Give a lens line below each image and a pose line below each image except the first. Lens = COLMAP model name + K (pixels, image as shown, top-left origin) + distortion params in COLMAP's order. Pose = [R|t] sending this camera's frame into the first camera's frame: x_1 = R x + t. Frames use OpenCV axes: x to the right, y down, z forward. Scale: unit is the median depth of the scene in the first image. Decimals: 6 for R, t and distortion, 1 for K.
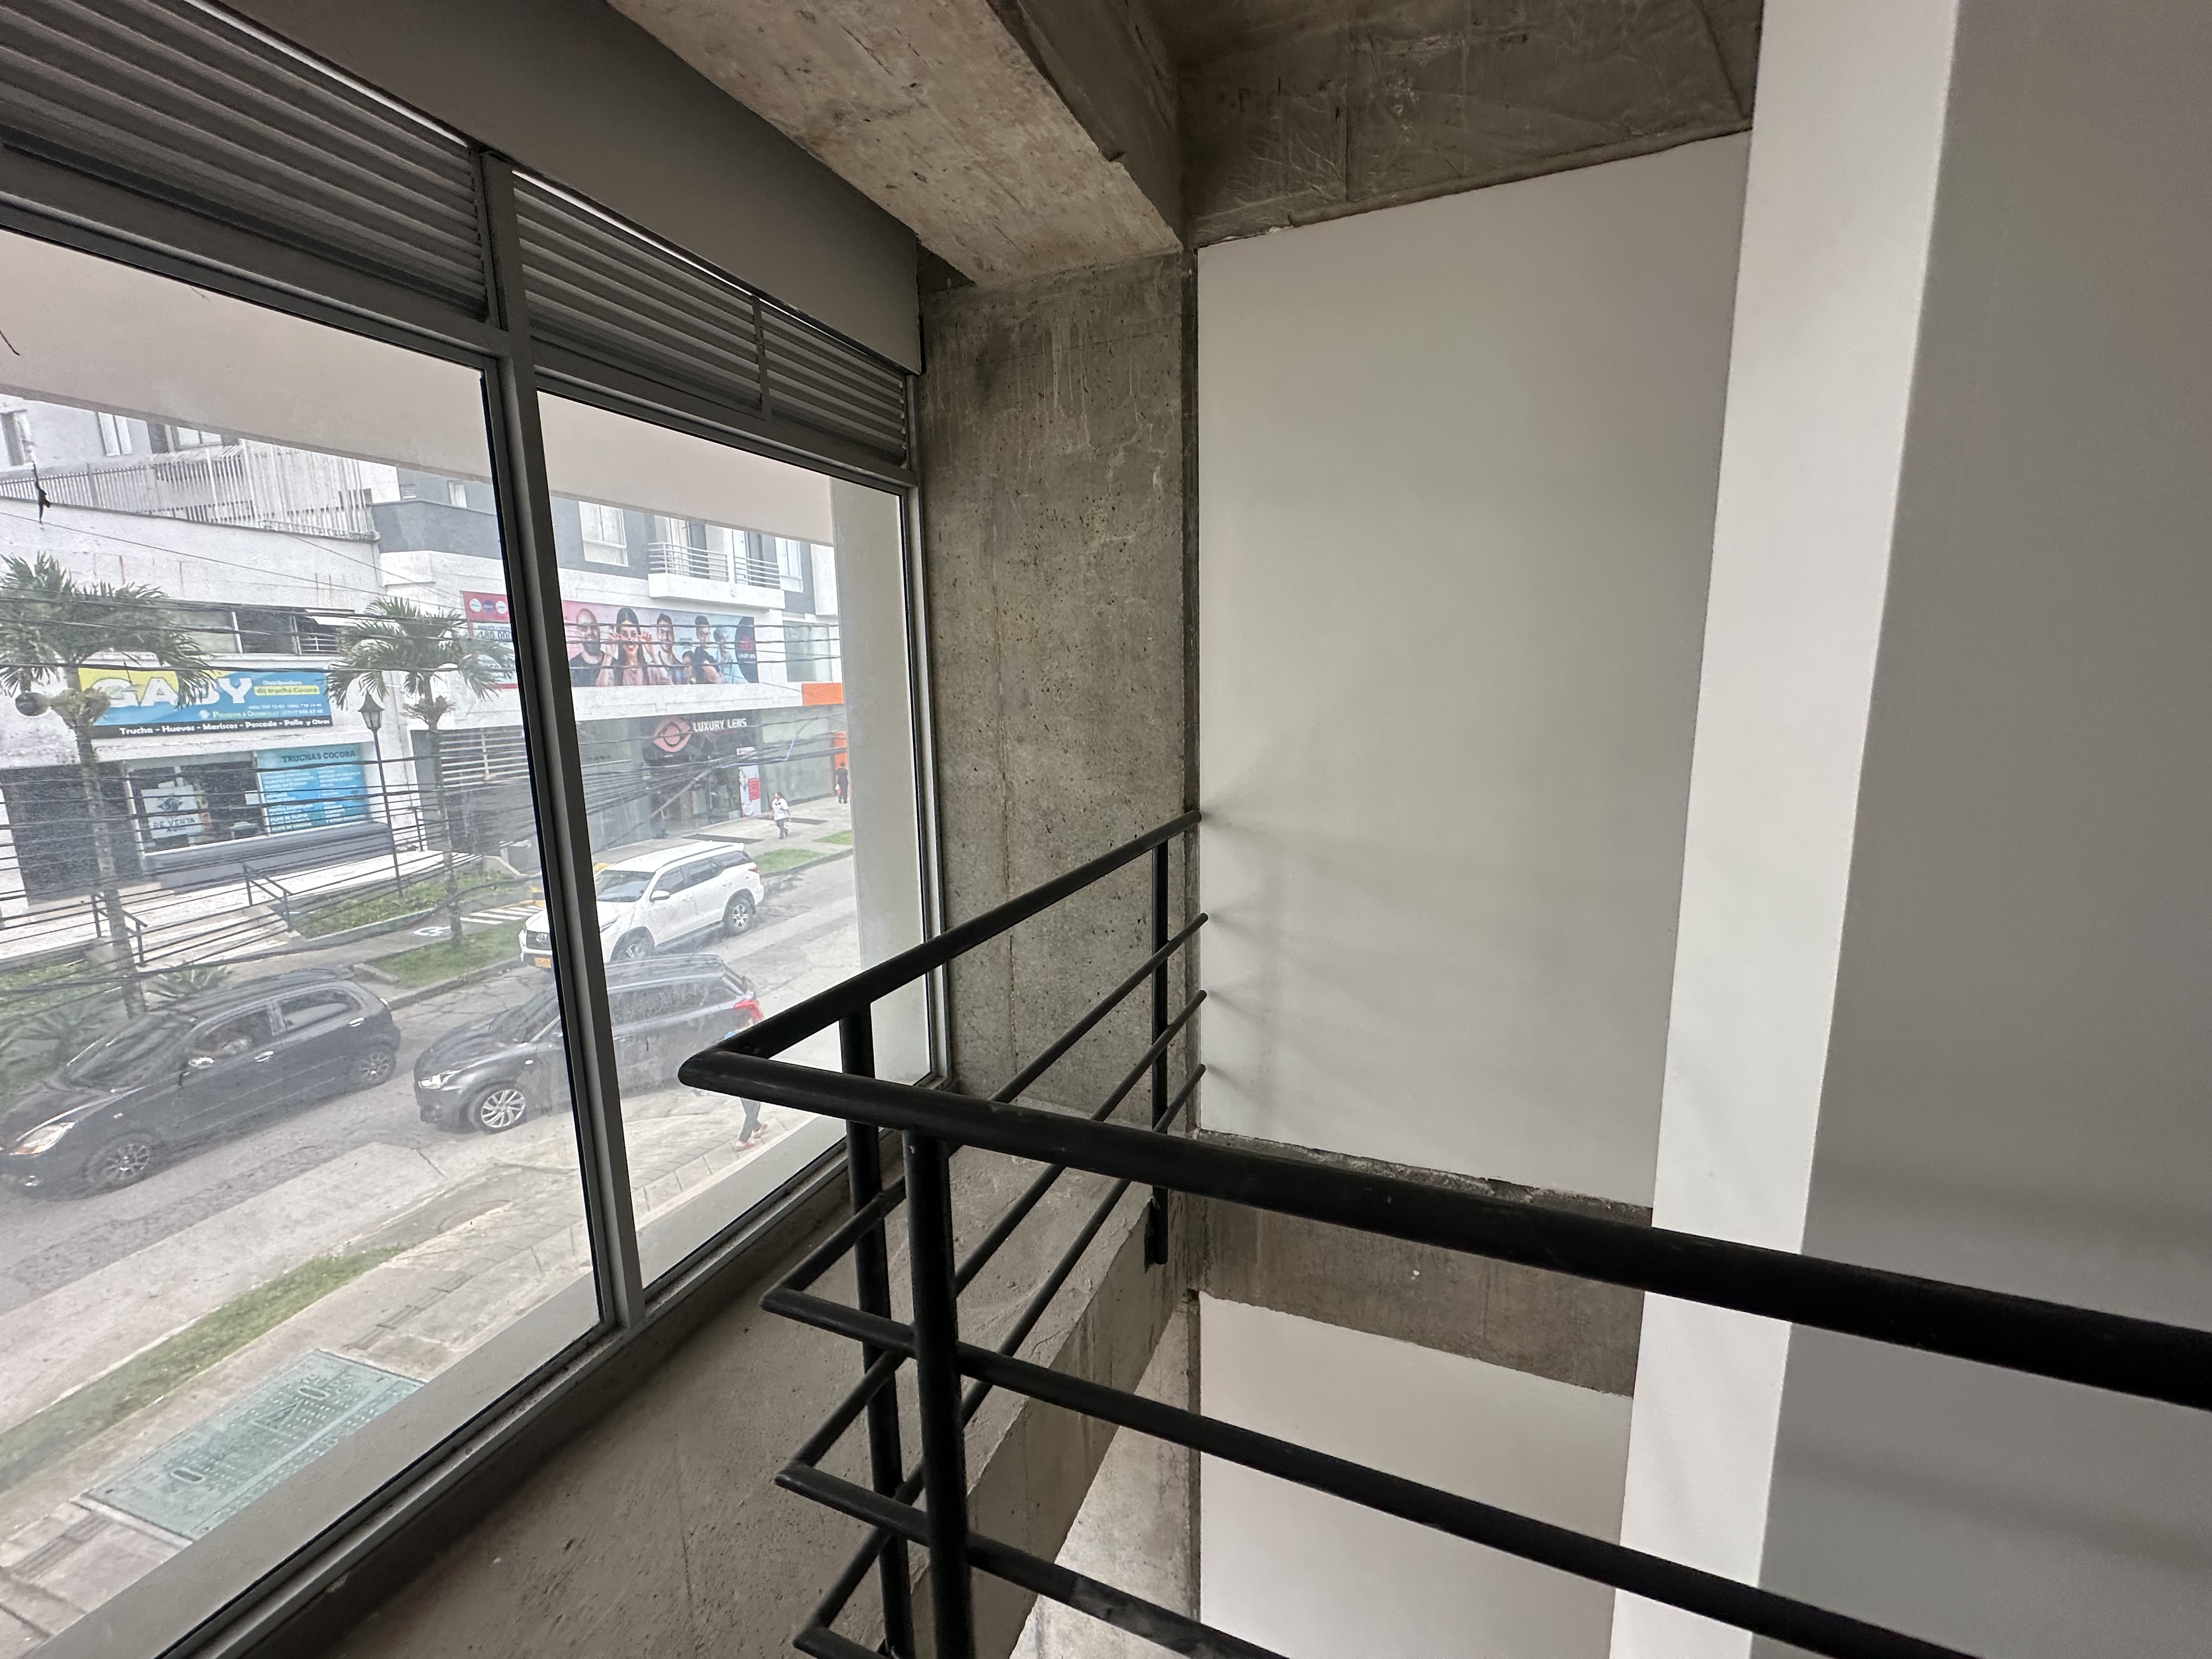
lens RADIAL K [[885.6, 0, 1098.2], [0, 885.6, 826.1], [0, 0, 1]] dist [-0.000516, 0.000164]
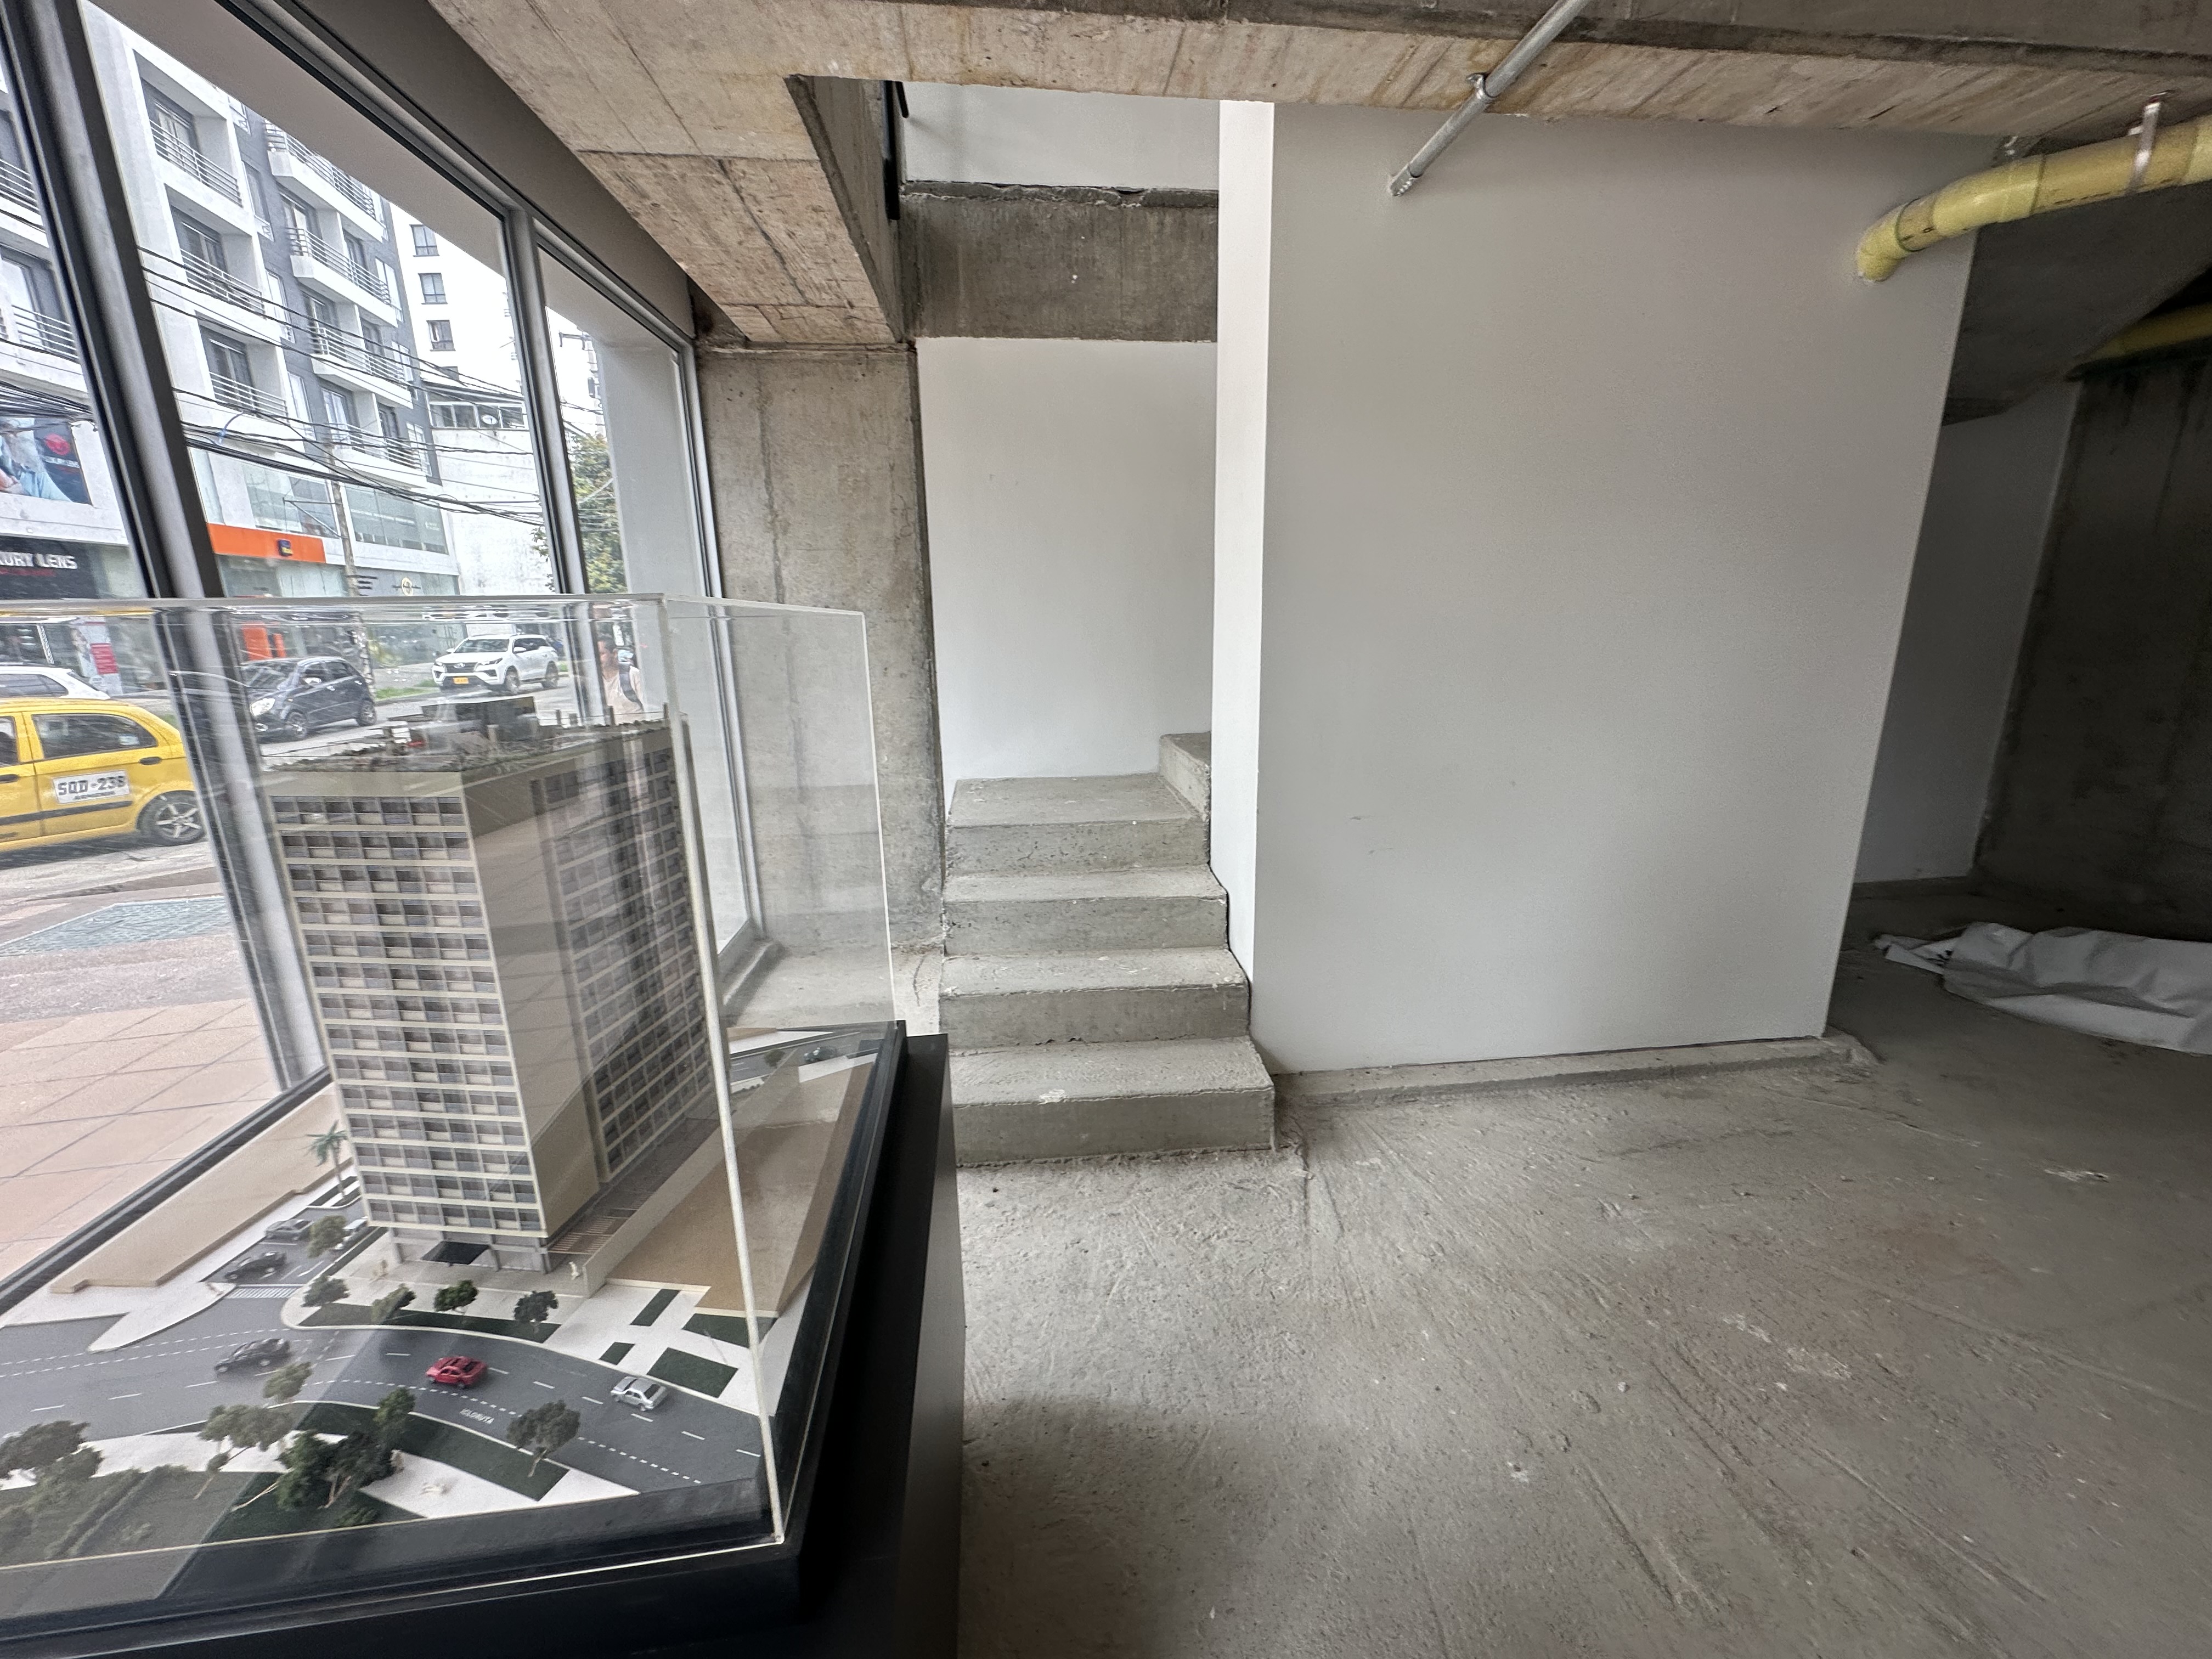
lens RADIAL K [[882.9, 0, 1106.9], [0, 882.9, 825.5], [0, 0, 1]] dist [-0.002953, 0.000436]
pose [[0.875228, -0.110241, 0.470980, -0.328794], [0.080916, 0.993331, 0.082139, 1.190325], [-0.476894, -0.033781, 0.878311, -0.258829]]
